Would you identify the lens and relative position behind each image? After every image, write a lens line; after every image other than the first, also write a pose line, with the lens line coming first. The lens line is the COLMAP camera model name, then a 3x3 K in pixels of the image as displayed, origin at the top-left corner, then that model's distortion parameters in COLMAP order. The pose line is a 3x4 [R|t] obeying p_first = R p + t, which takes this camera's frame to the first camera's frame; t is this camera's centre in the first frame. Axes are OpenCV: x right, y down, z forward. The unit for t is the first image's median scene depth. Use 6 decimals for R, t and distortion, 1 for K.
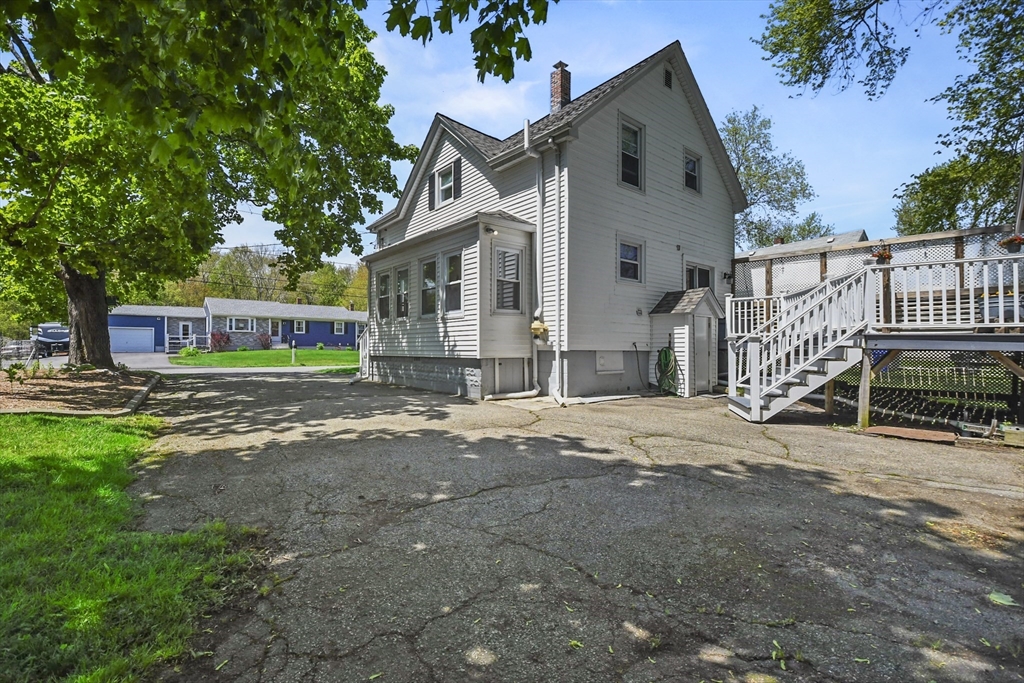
lens RADIAL K [[449.1, 0, 512.0], [0, 449.1, 341.5], [0, 0, 1]] dist [-0.029324, 0.000104]
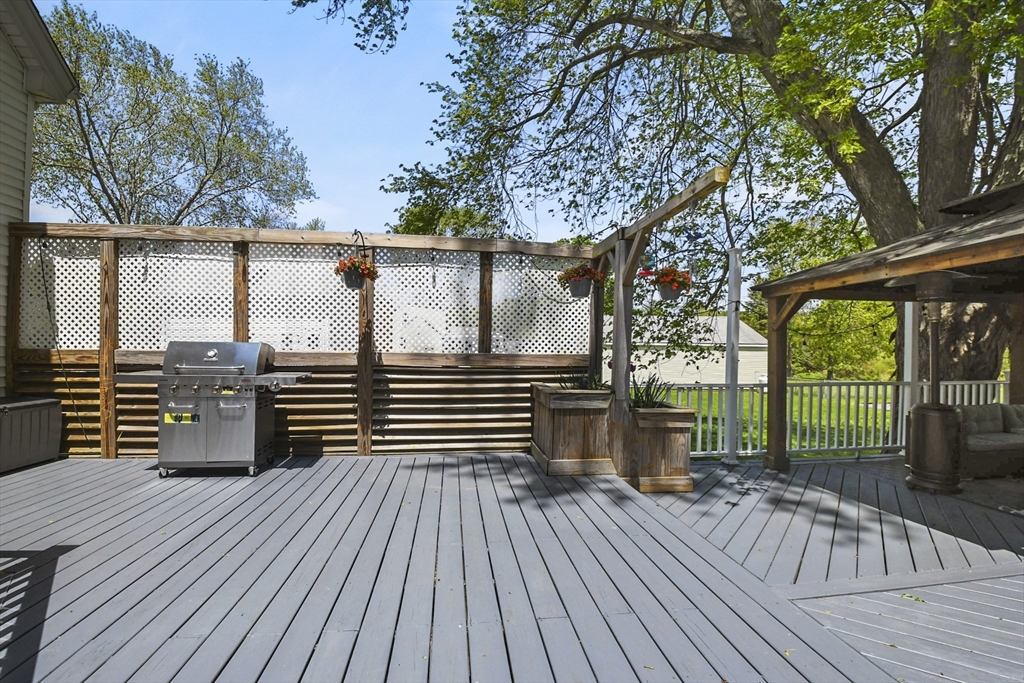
lens RADIAL K [[449.1, 0, 512.0], [0, 449.1, 341.5], [0, 0, 1]] dist [-0.029324, 0.000104]
pose [[0.537723, 0.007549, 0.843088, 0.384258], [-0.012308, 0.999924, -0.001103, -0.087231], [-0.843032, -0.009784, 0.537775, 0.438216]]
